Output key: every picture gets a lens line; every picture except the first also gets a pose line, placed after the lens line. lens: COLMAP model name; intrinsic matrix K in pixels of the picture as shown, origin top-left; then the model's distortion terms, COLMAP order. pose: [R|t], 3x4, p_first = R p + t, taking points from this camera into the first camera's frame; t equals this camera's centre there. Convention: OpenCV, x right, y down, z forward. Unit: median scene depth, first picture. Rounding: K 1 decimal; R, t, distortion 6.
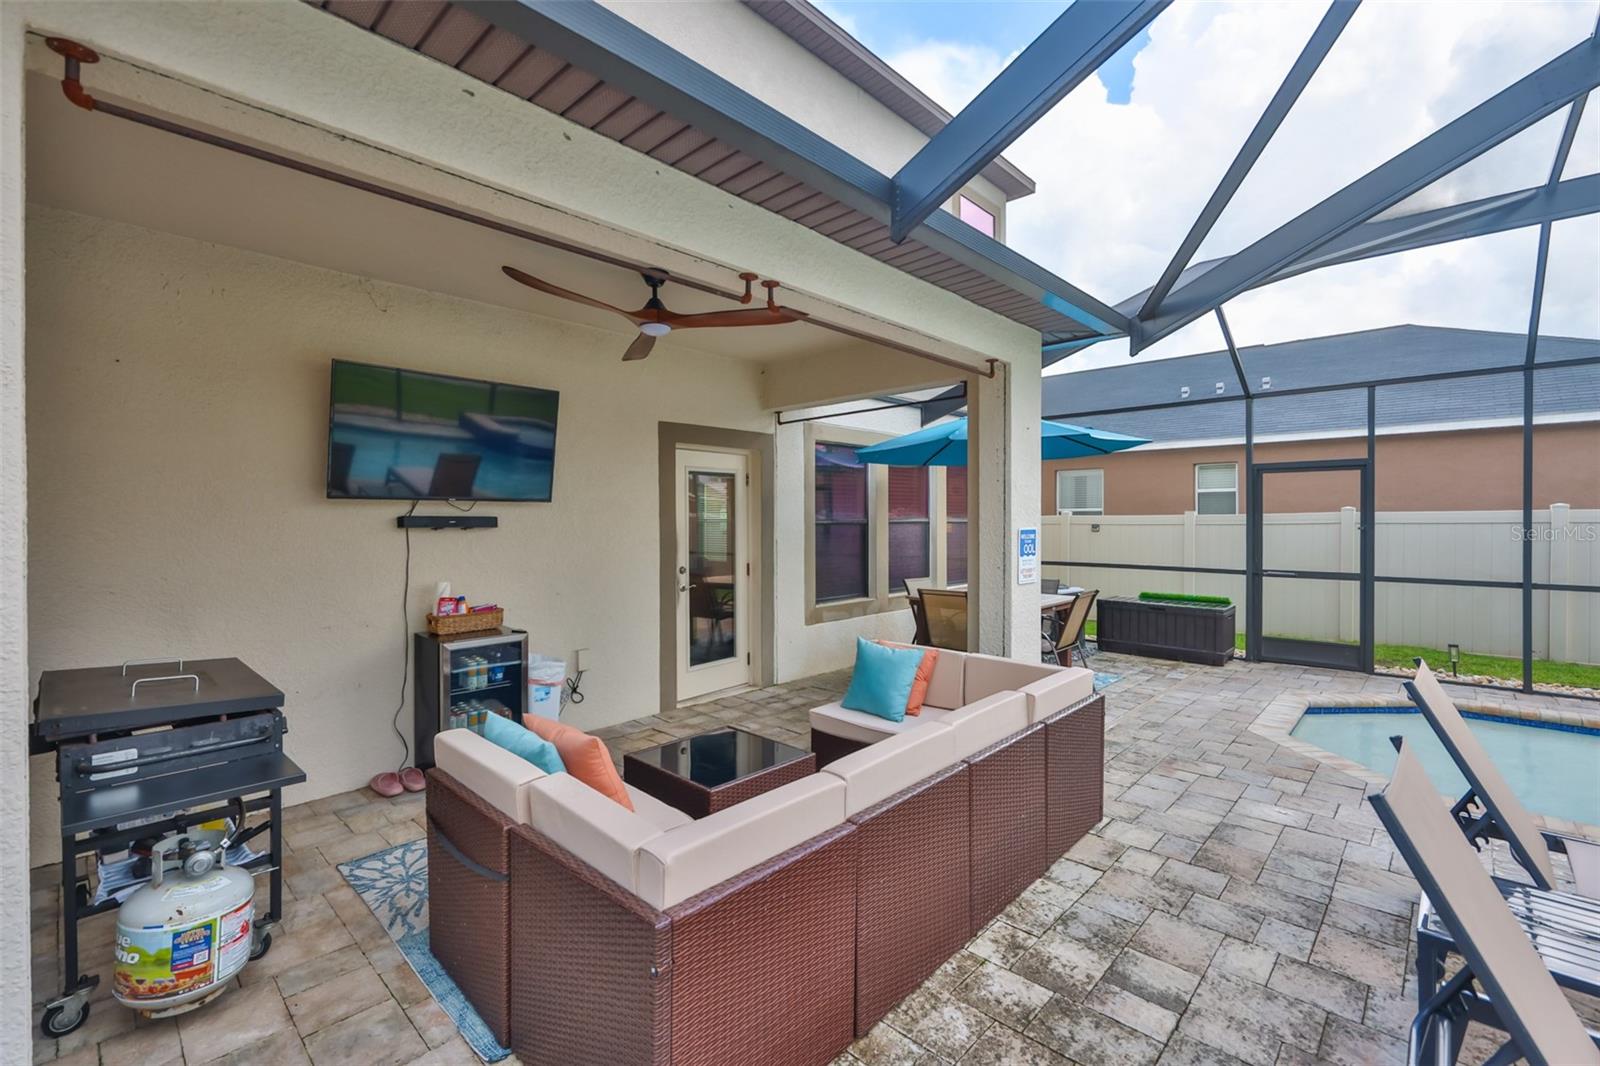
lens RADIAL K [[677.7, 0, 796.5], [0, 677.7, 525.7], [0, 0, 1]] dist [-0.000859, -0.000251]
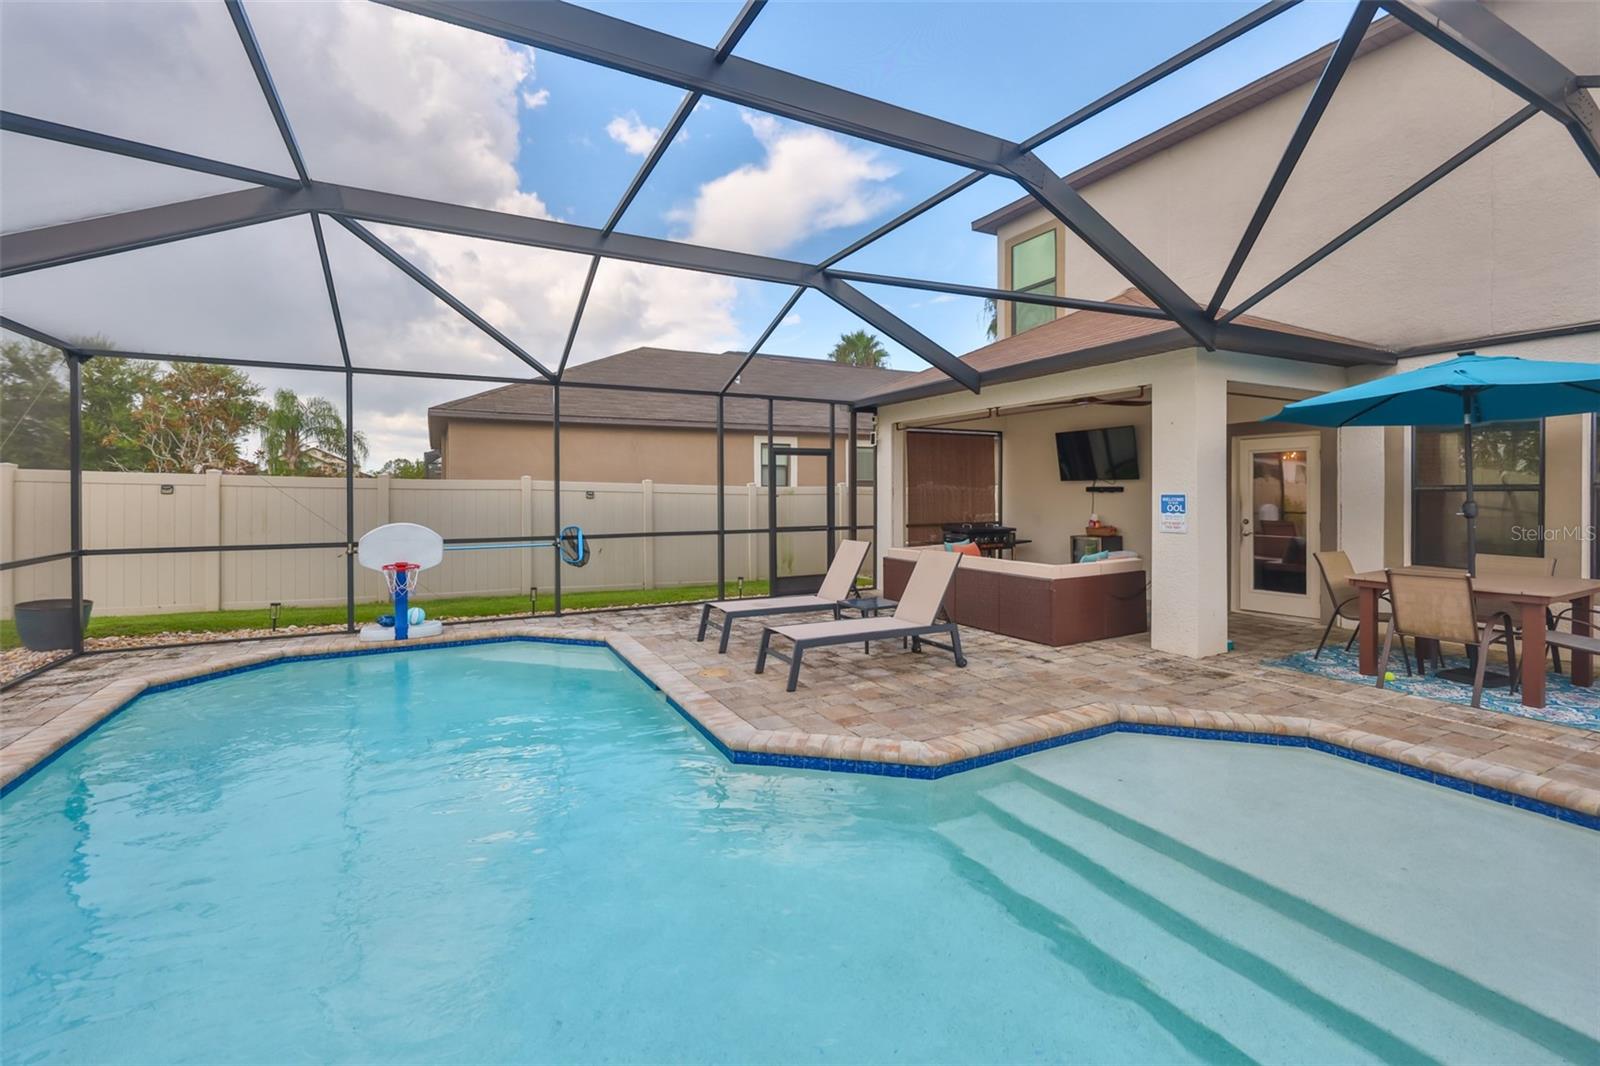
lens RADIAL K [[677.7, 0, 811.3], [0, 677.7, 497.8], [0, 0, 1]] dist [-0.000859, -0.000251]
pose [[-0.317750, 0.008462, -0.948137, 2.454245], [0.002857, 0.999964, 0.007967, 0.003470], [0.948170, -0.000177, -0.317763, 0.967893]]
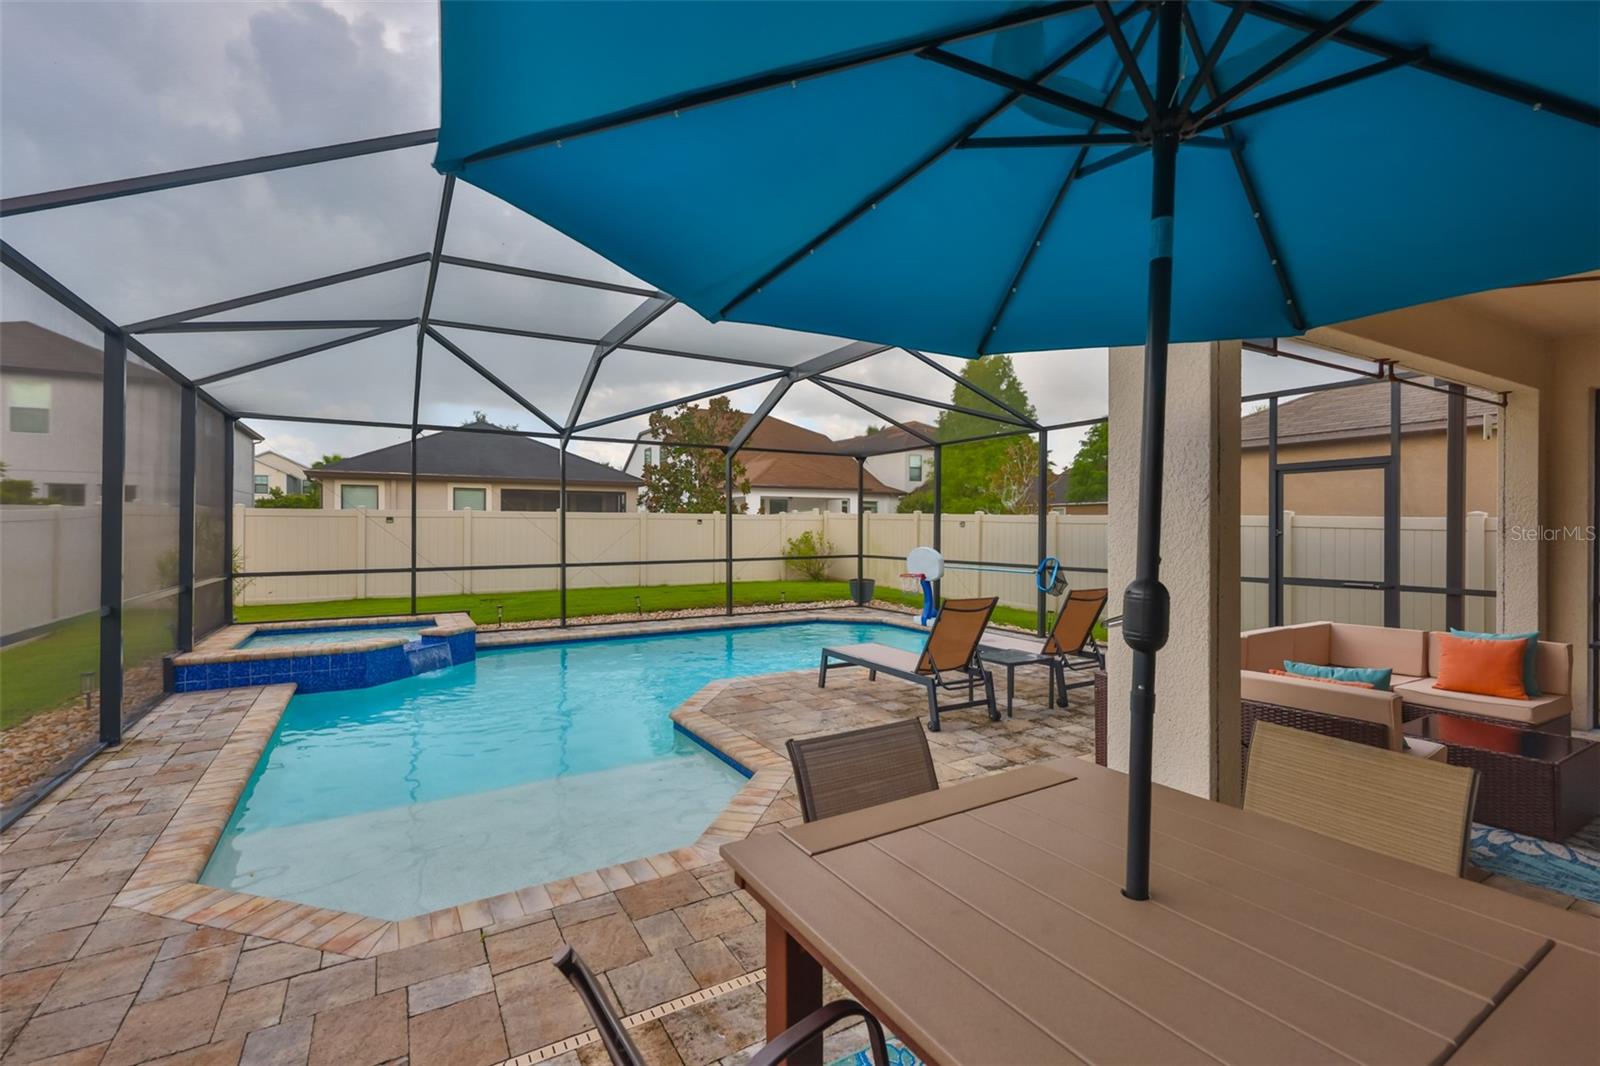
lens RADIAL K [[691.5, 0, 800.2], [0, 691.5, 525.0], [0, 0, 1]] dist [0.002040, -0.001480]
pose [[-0.965309, 0.000972, 0.261108, 0.635147], [0.000221, 0.999996, -0.002903, 0.000823], [-0.261110, -0.002744, -0.965305, 2.292472]]
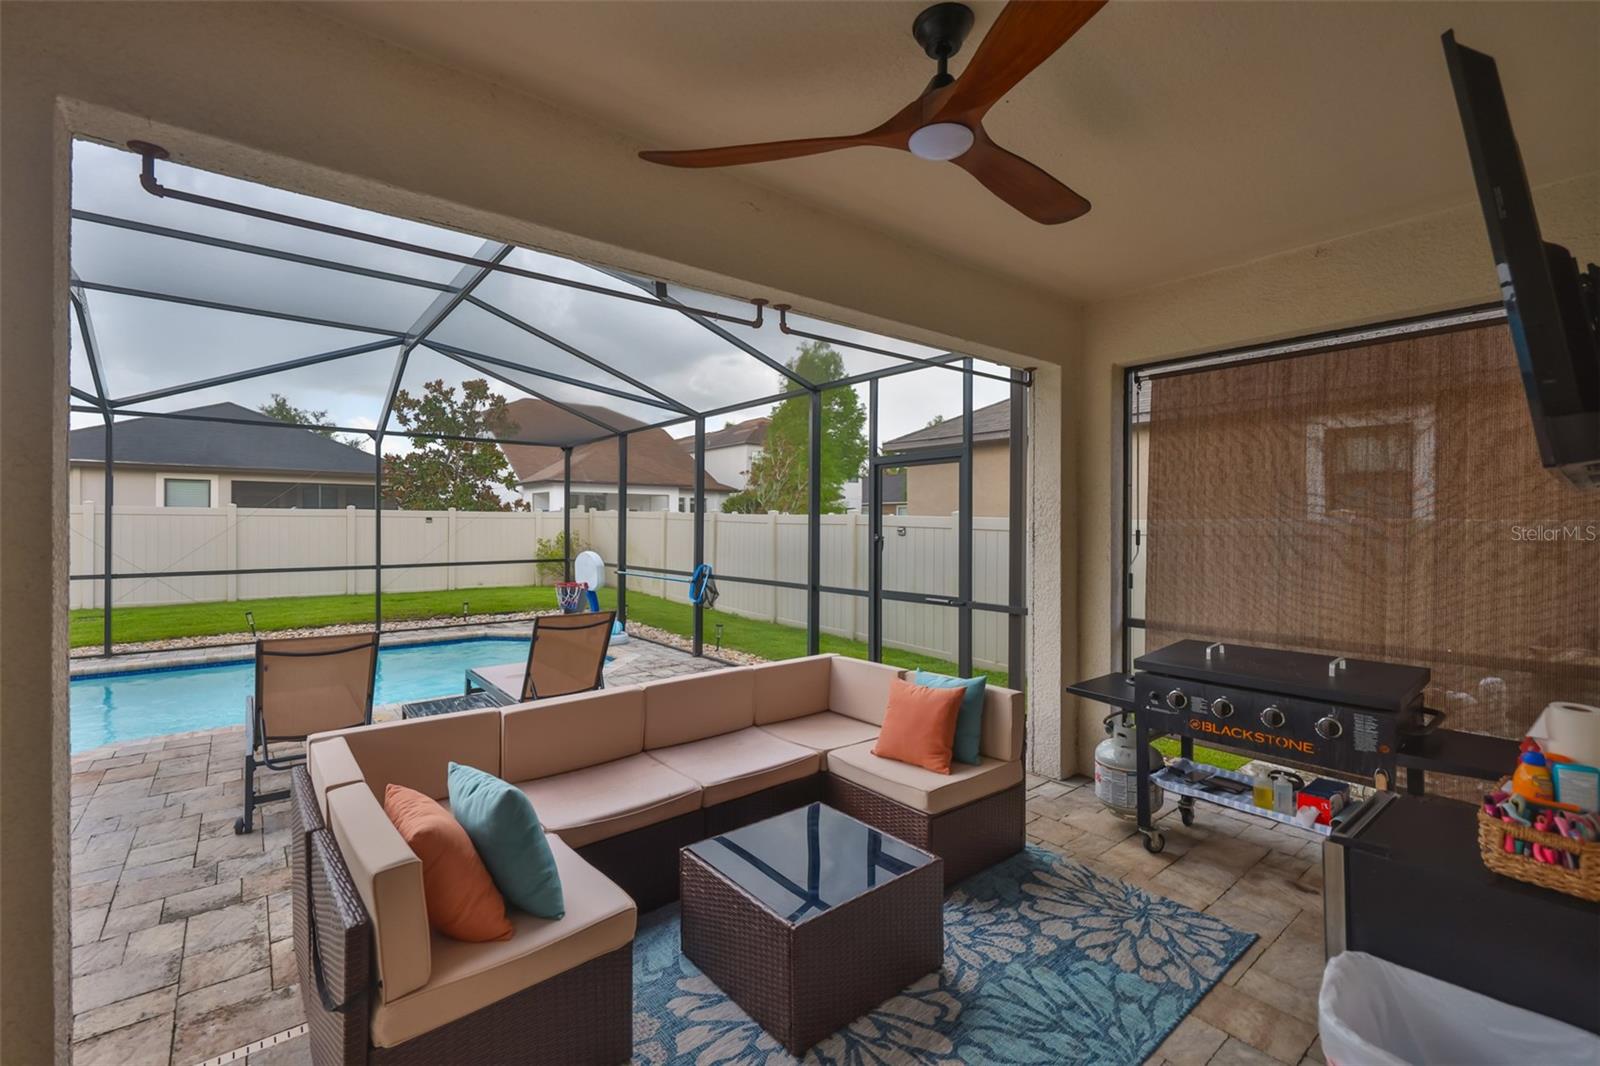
lens RADIAL K [[677.7, 0, 805.2], [0, 677.7, 525.2], [0, 0, 1]] dist [-0.000859, -0.000251]
pose [[-0.993979, -0.002658, 0.109542, -0.178651], [-0.002573, 0.999996, 0.000918, -0.015216], [-0.109544, 0.000631, -0.993982, 1.681722]]
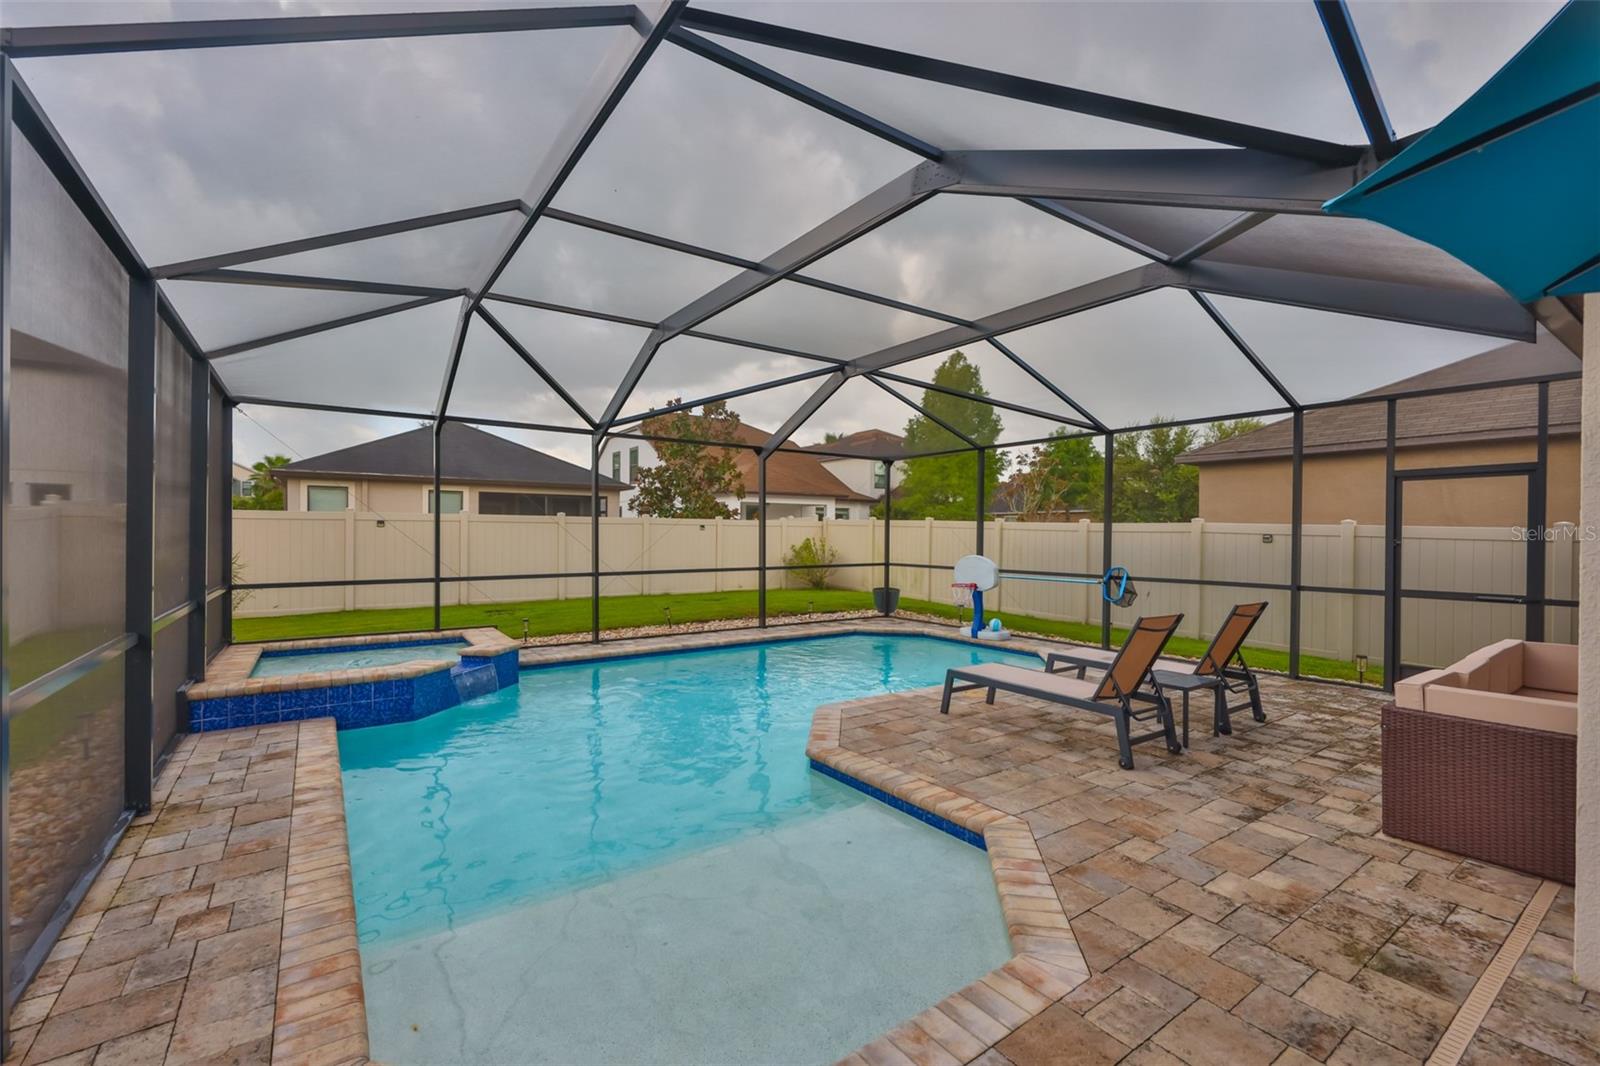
lens RADIAL K [[677.7, 0, 791.5], [0, 677.7, 541.1], [0, 0, 1]] dist [-0.000859, -0.000251]
pose [[-0.981278, -0.007070, 0.192465, 1.119891], [-0.004972, 0.999923, 0.011386, 0.000335], [-0.192531, 0.010216, -0.981238, 2.147896]]
